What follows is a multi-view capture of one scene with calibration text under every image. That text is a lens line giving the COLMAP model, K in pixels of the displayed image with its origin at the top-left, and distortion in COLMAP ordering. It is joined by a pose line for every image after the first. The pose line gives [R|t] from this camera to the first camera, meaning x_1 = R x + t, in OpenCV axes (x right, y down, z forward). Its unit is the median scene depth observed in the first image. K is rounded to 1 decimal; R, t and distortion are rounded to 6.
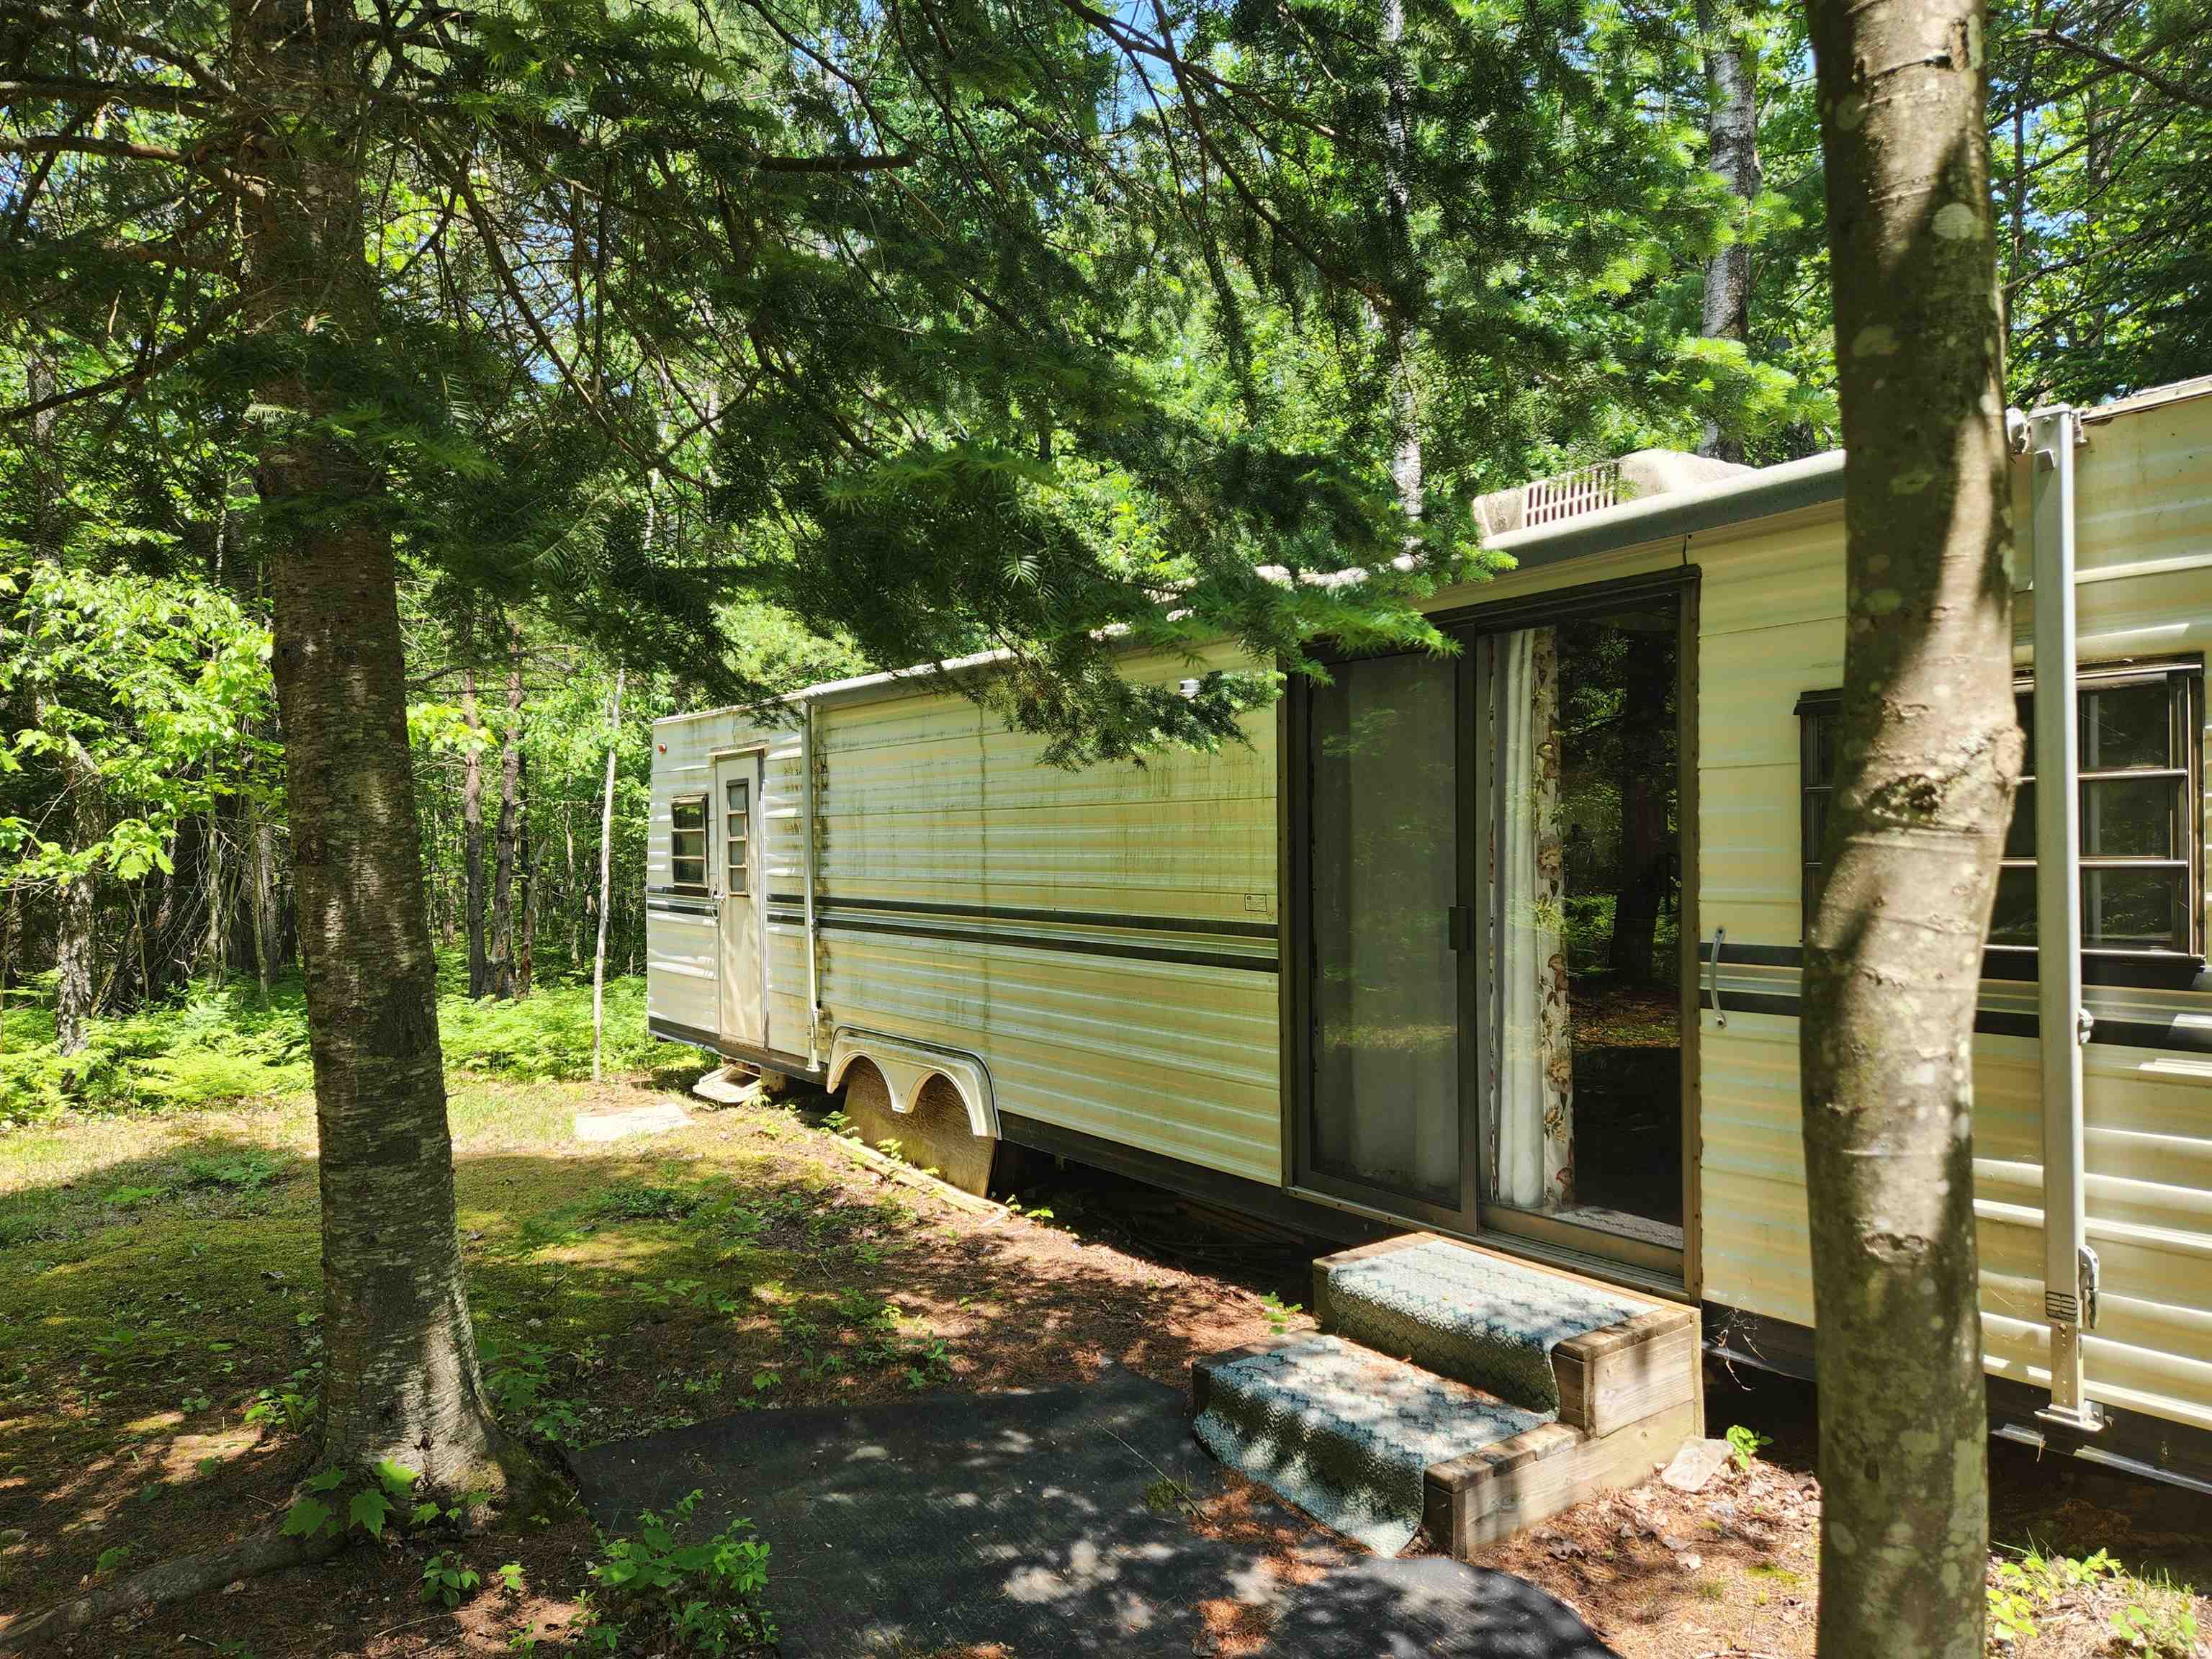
lens RADIAL K [[1468.5, 0, 1106.0], [0, 1468.5, 829.5], [0, 0, 1]] dist [0.042445, -0.046706]
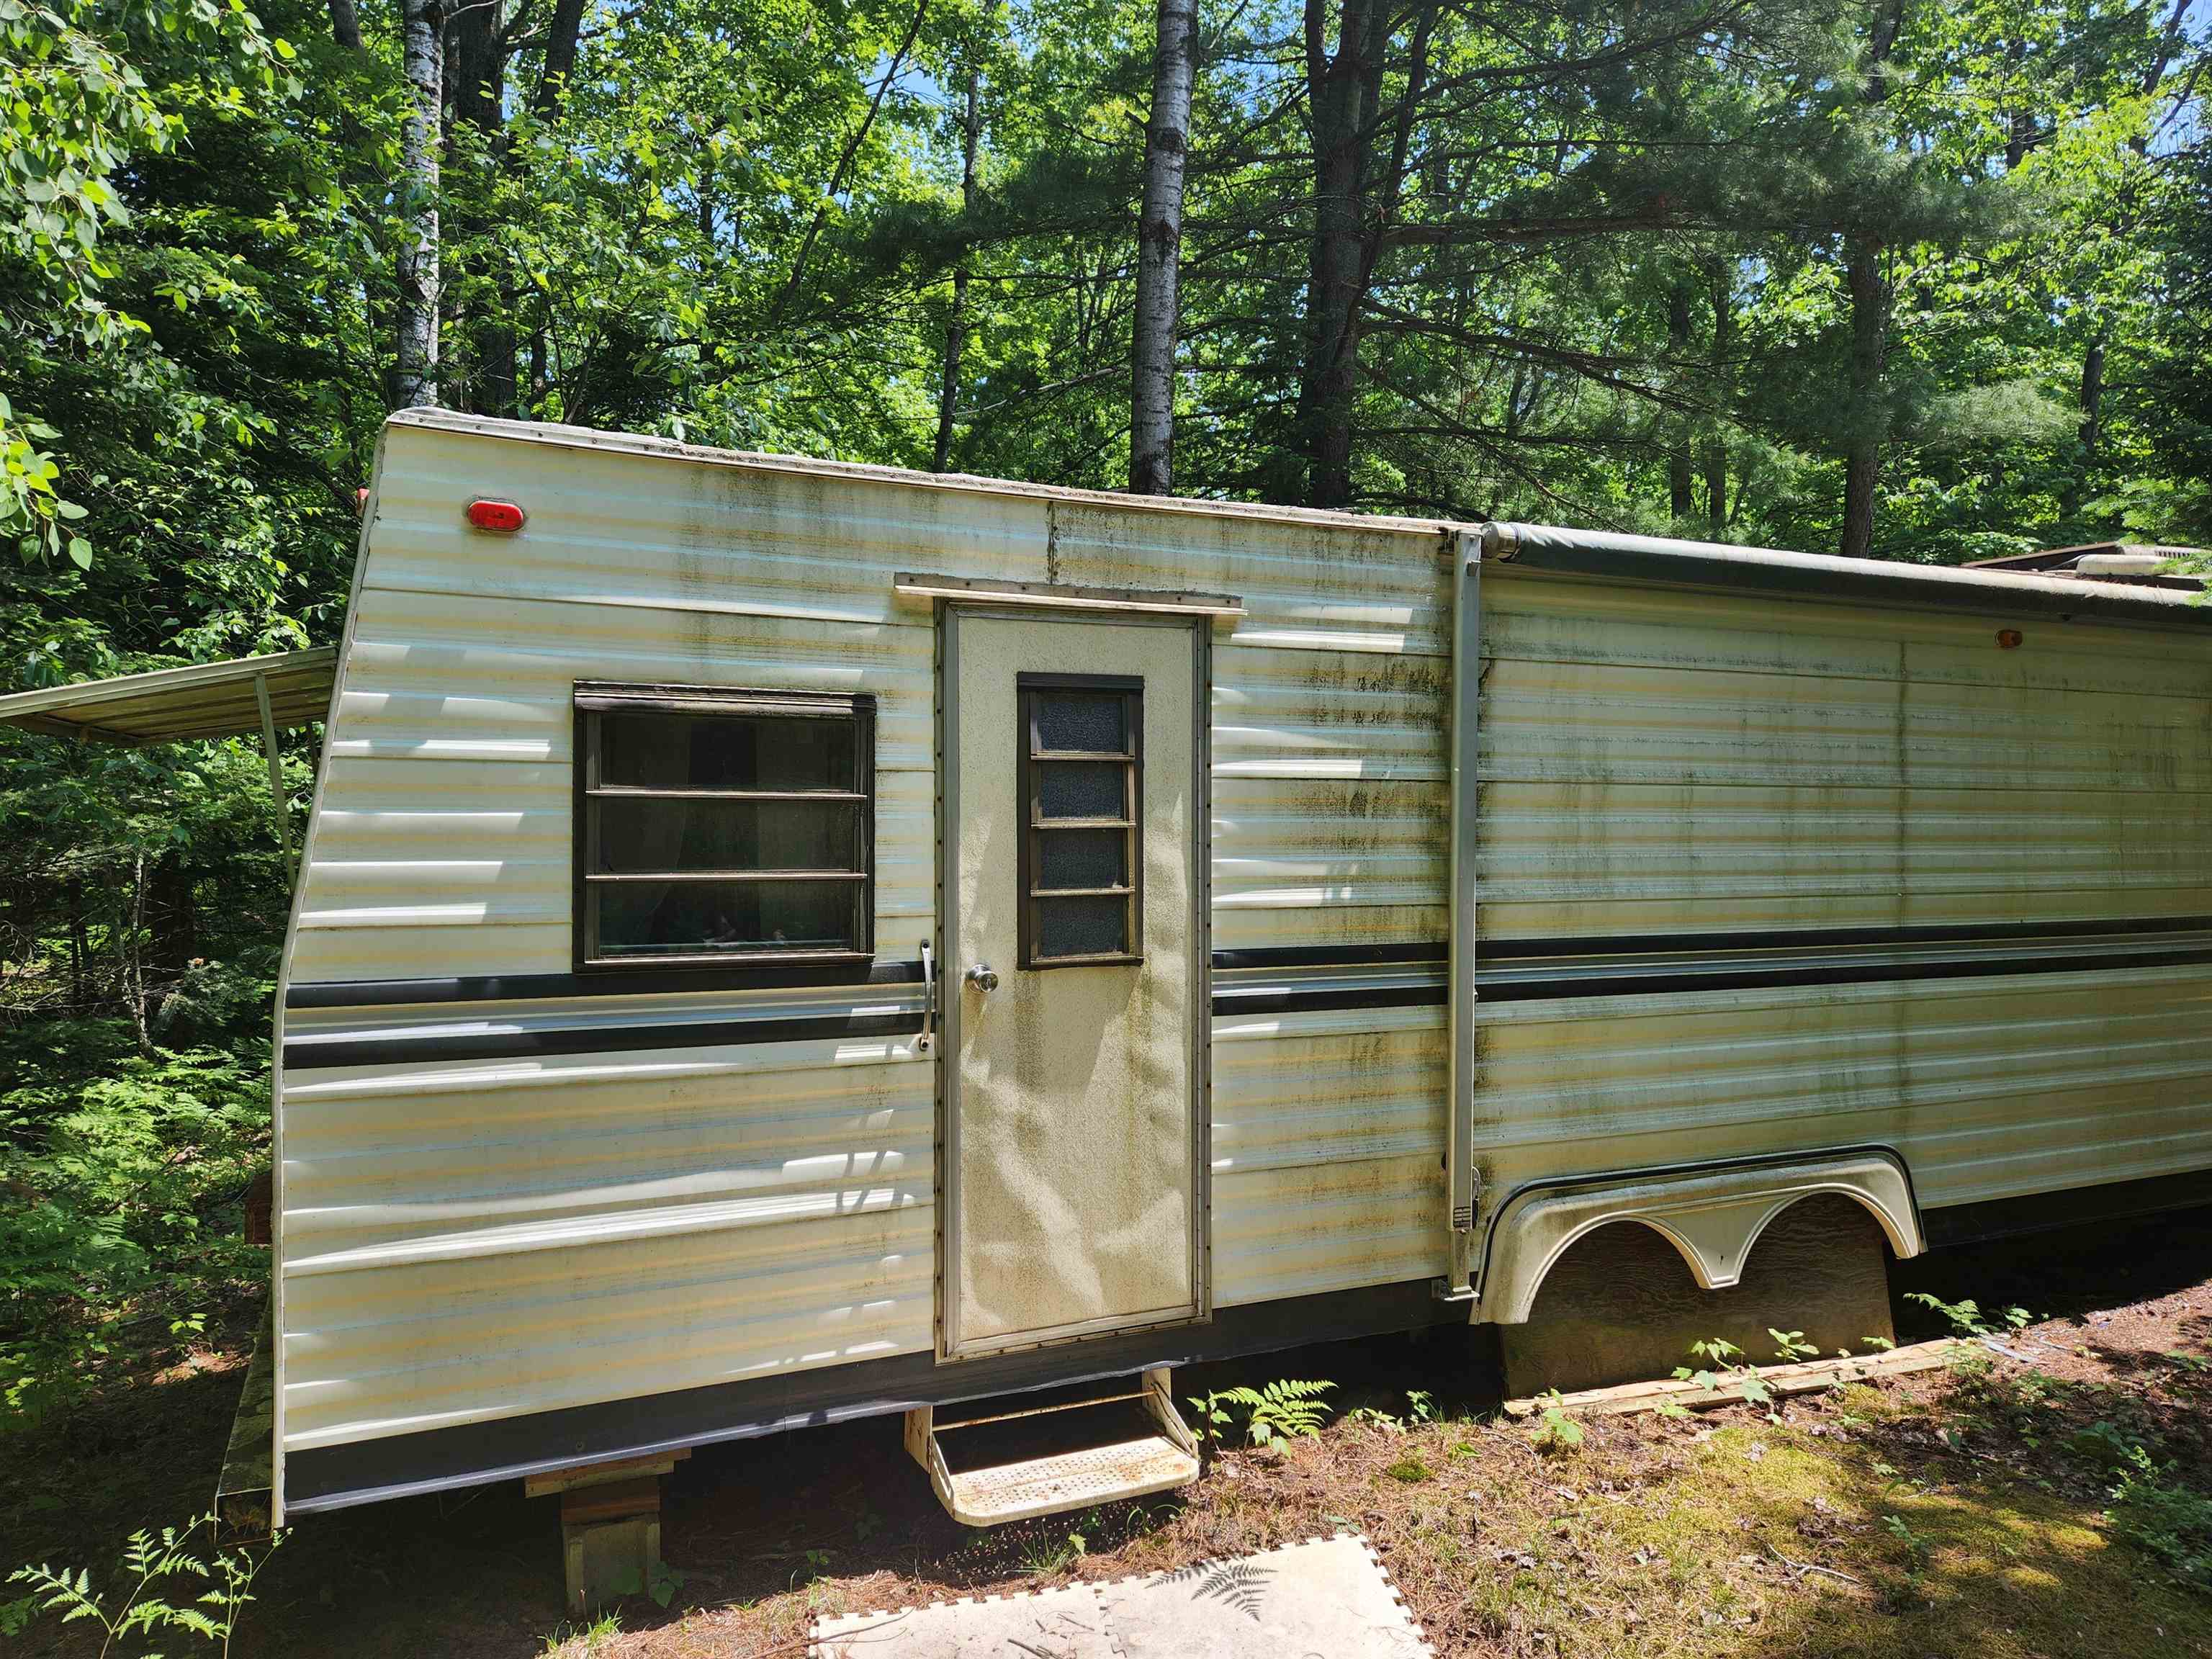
lens RADIAL K [[1468.5, 0, 1106.0], [0, 1468.5, 829.5], [0, 0, 1]] dist [0.042445, -0.046706]
pose [[0.216469, 0.023992, 0.975995, -0.725628], [-0.002808, 0.999709, -0.023952, 0.020346], [-0.976286, 0.002445, 0.216473, 1.032629]]
